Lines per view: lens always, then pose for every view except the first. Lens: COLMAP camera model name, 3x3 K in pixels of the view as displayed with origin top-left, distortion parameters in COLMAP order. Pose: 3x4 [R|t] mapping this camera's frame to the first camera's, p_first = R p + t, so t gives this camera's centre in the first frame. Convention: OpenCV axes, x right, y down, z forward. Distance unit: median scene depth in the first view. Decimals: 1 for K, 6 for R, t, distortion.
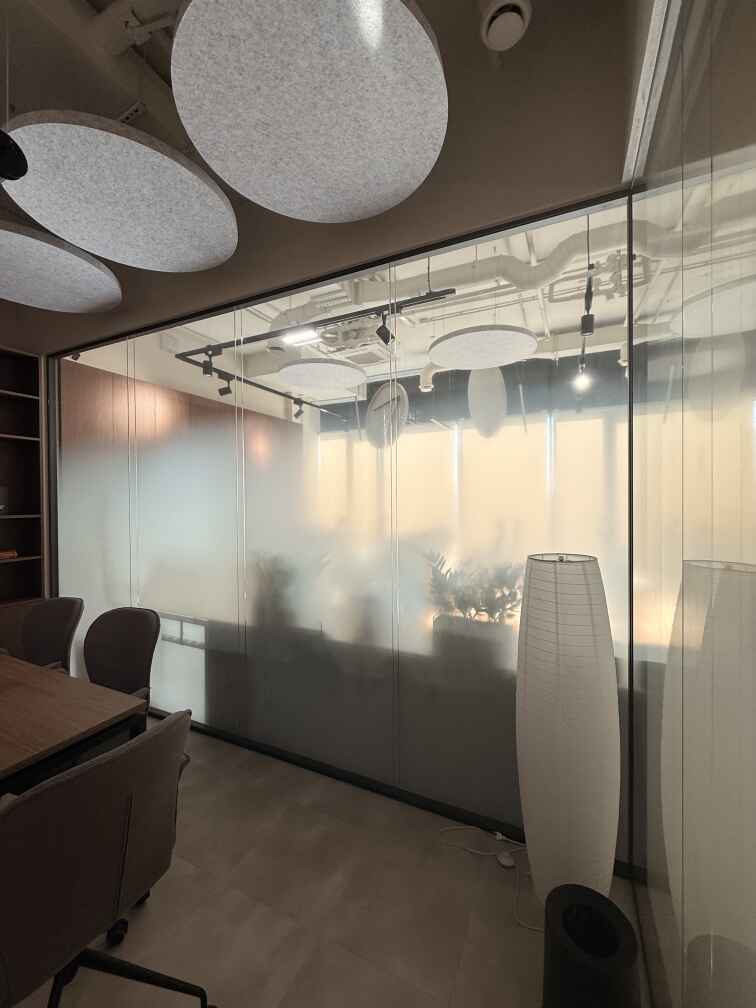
lens RADIAL K [[400.7, 0, 377.2], [0, 400.7, 501.8], [0, 0, 1]] dist [0.000740, -0.000201]
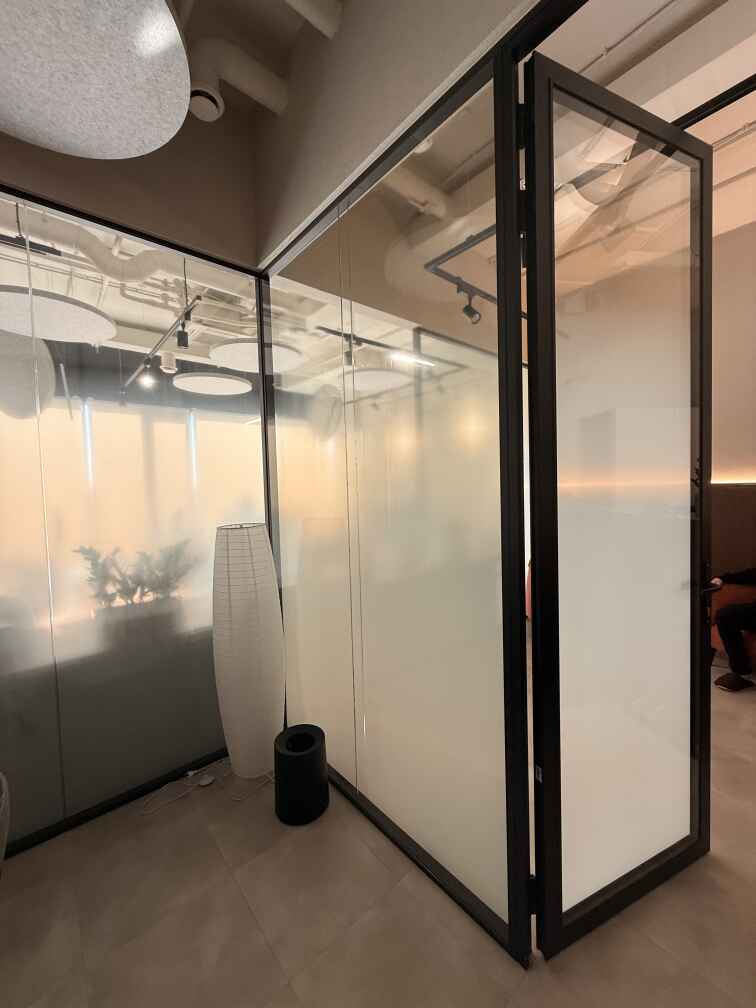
lens RADIAL K [[400.7, 0, 377.2], [0, 400.7, 501.8], [0, 0, 1]] dist [0.000740, -0.000201]
pose [[0.400500, -0.043141, 0.915281, -0.363479], [0.034054, 0.998902, 0.032181, 0.017658], [-0.915664, 0.018280, 0.401529, 0.013873]]
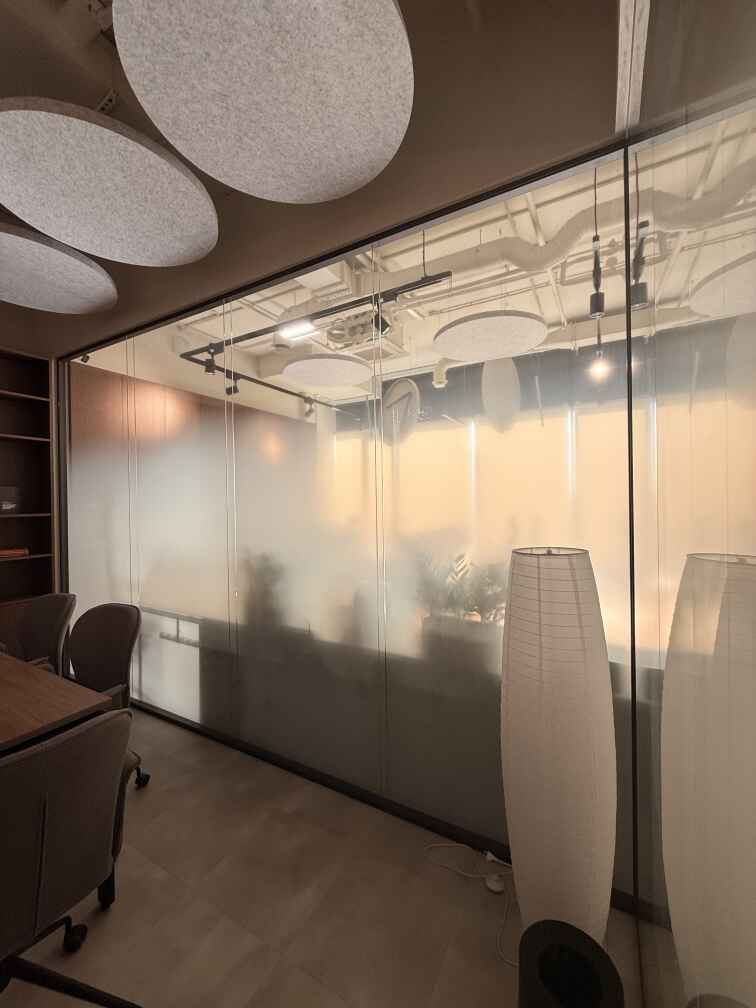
lens RADIAL K [[400.7, 0, 377.2], [0, 400.7, 501.8], [0, 0, 1]] dist [0.000740, -0.000201]
pose [[0.997618, -0.007327, -0.068596, 0.081878], [0.006929, 0.999958, -0.006043, 0.018500], [0.068637, 0.005554, 0.997626, 0.044195]]
